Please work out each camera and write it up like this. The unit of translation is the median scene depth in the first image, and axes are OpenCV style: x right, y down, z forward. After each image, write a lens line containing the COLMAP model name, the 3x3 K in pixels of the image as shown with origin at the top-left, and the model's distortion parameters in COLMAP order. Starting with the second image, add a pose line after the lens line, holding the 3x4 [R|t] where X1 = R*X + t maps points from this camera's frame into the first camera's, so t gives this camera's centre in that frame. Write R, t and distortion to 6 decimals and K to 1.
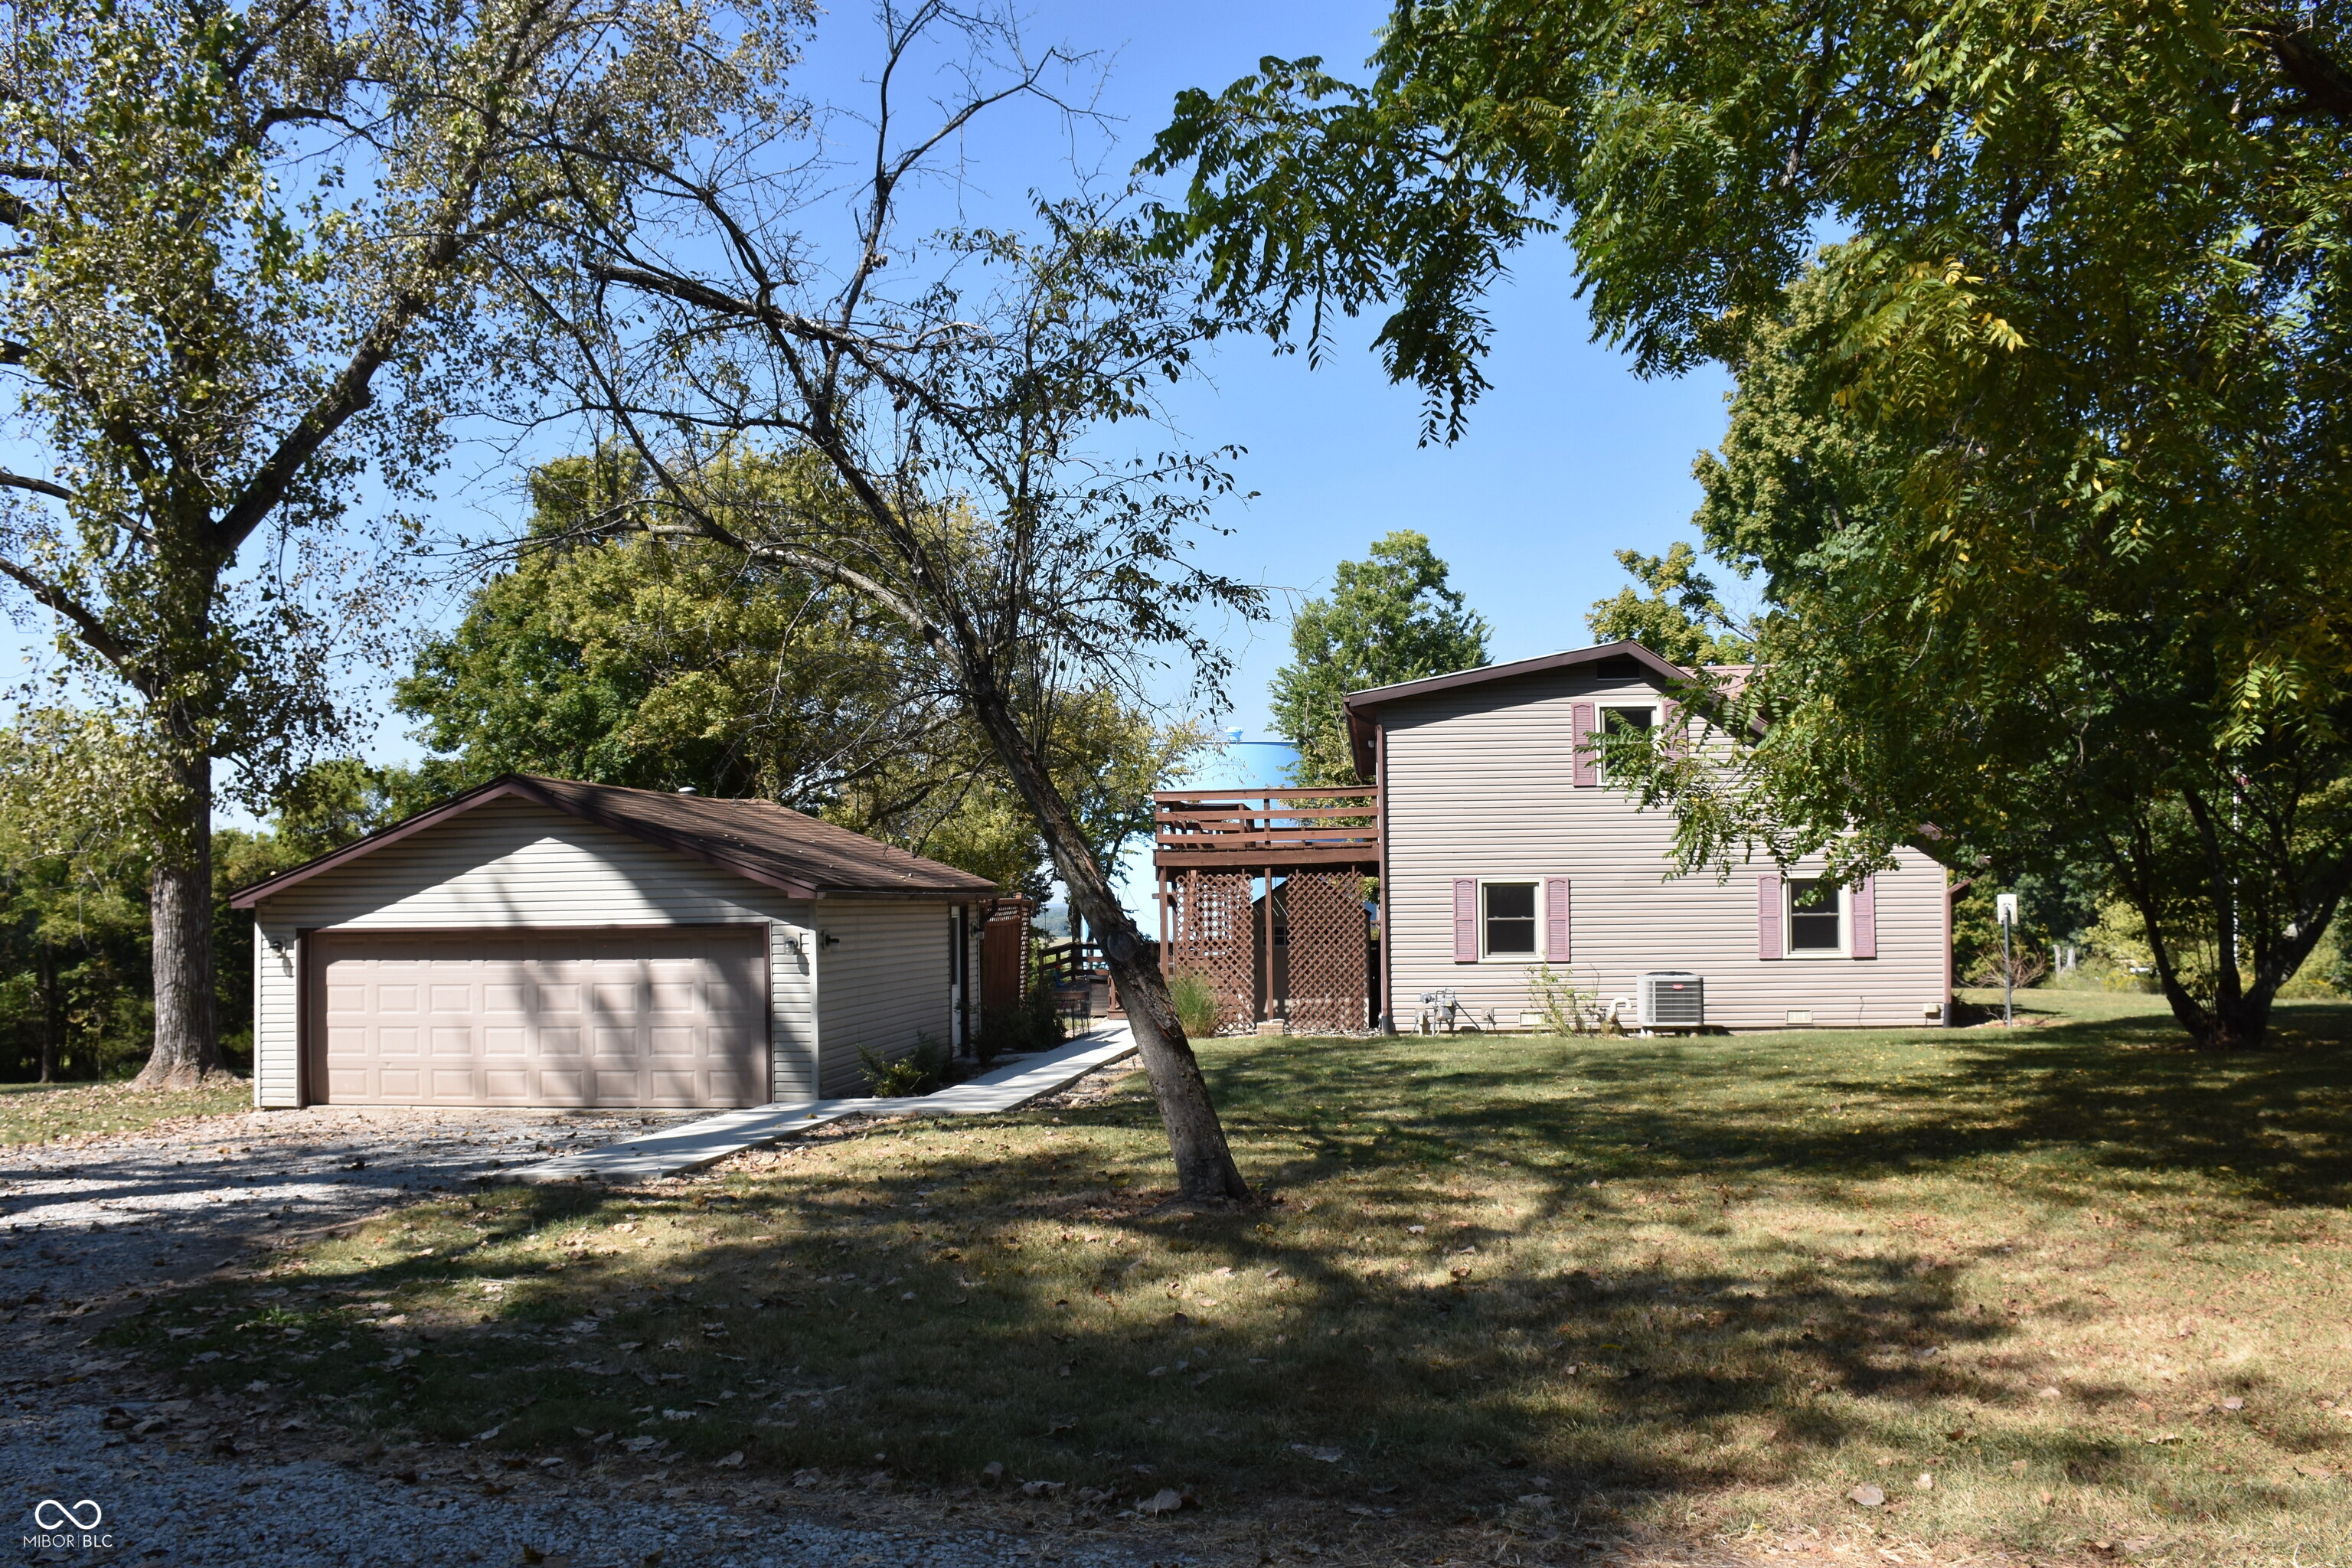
lens RADIAL K [[1944.3, 0, 1176.0], [0, 1944.3, 784.0], [0, 0, 1]] dist [-0.120452, 0.117338]
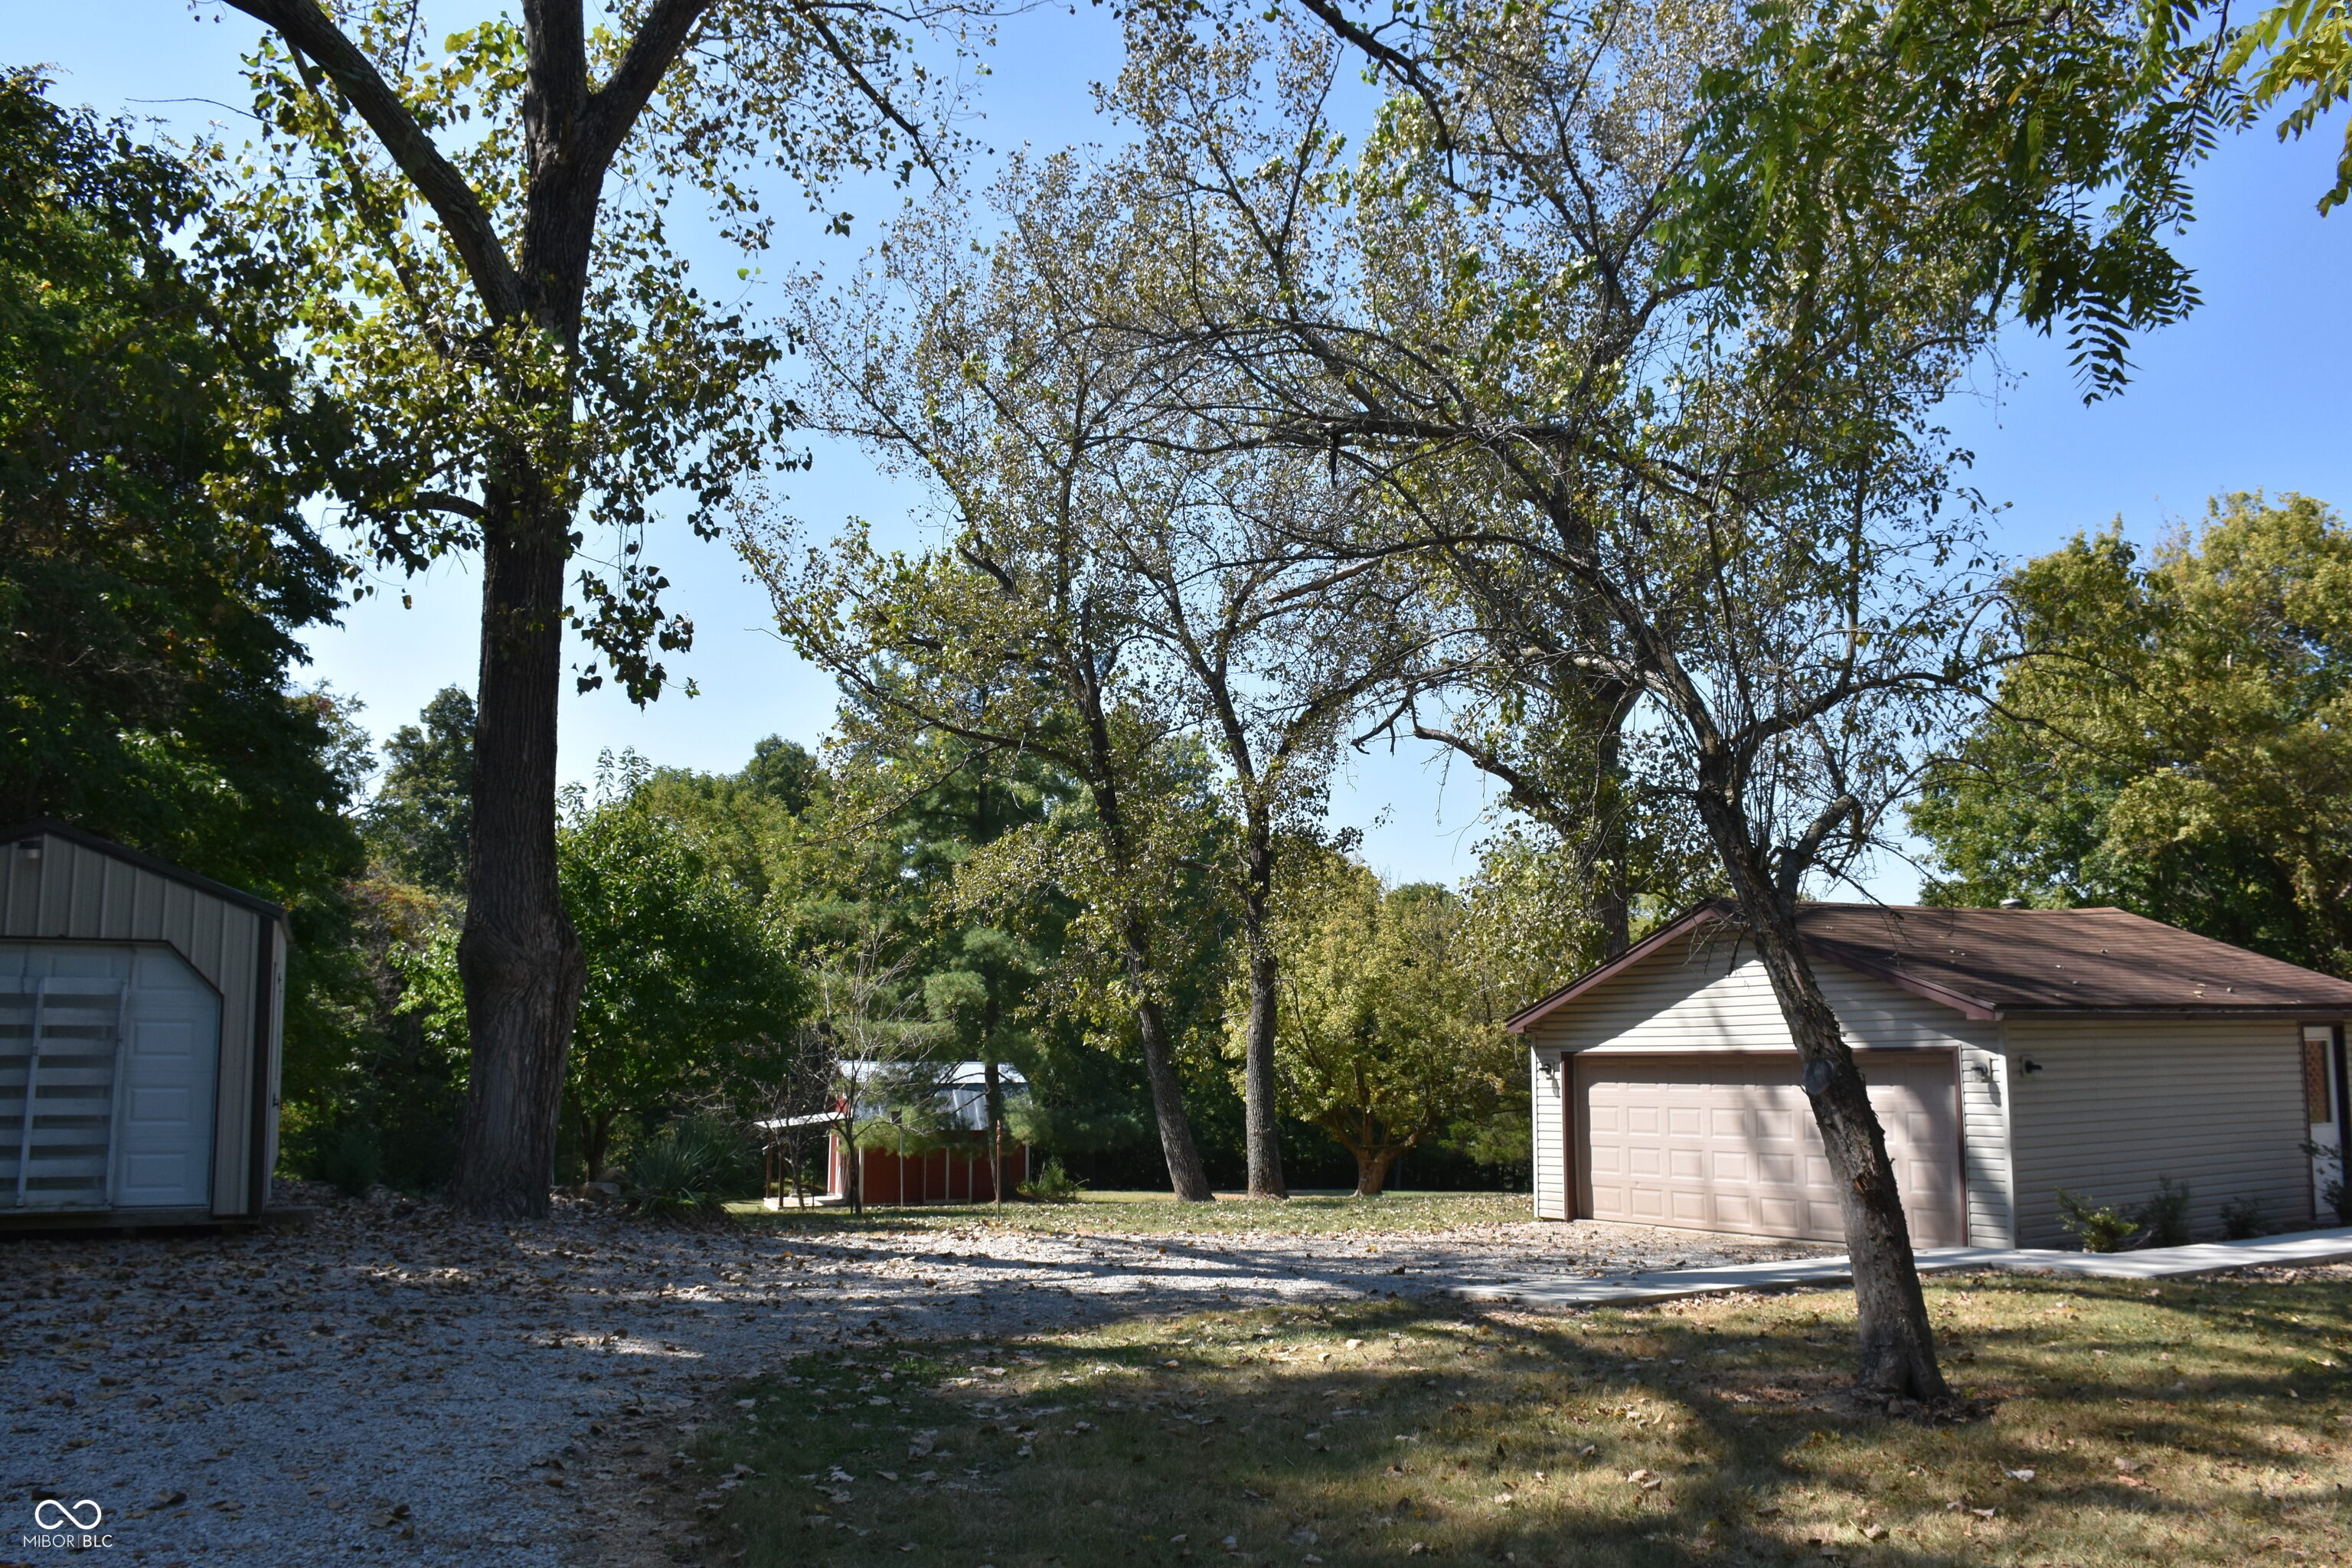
lens RADIAL K [[1944.3, 0, 1176.0], [0, 1944.3, 784.0], [0, 0, 1]] dist [-0.120452, 0.117338]
pose [[0.623251, -0.094668, -0.776271, 0.263411], [0.043583, 0.995308, -0.086389, 0.010153], [0.780807, 0.020010, 0.624452, 0.148786]]
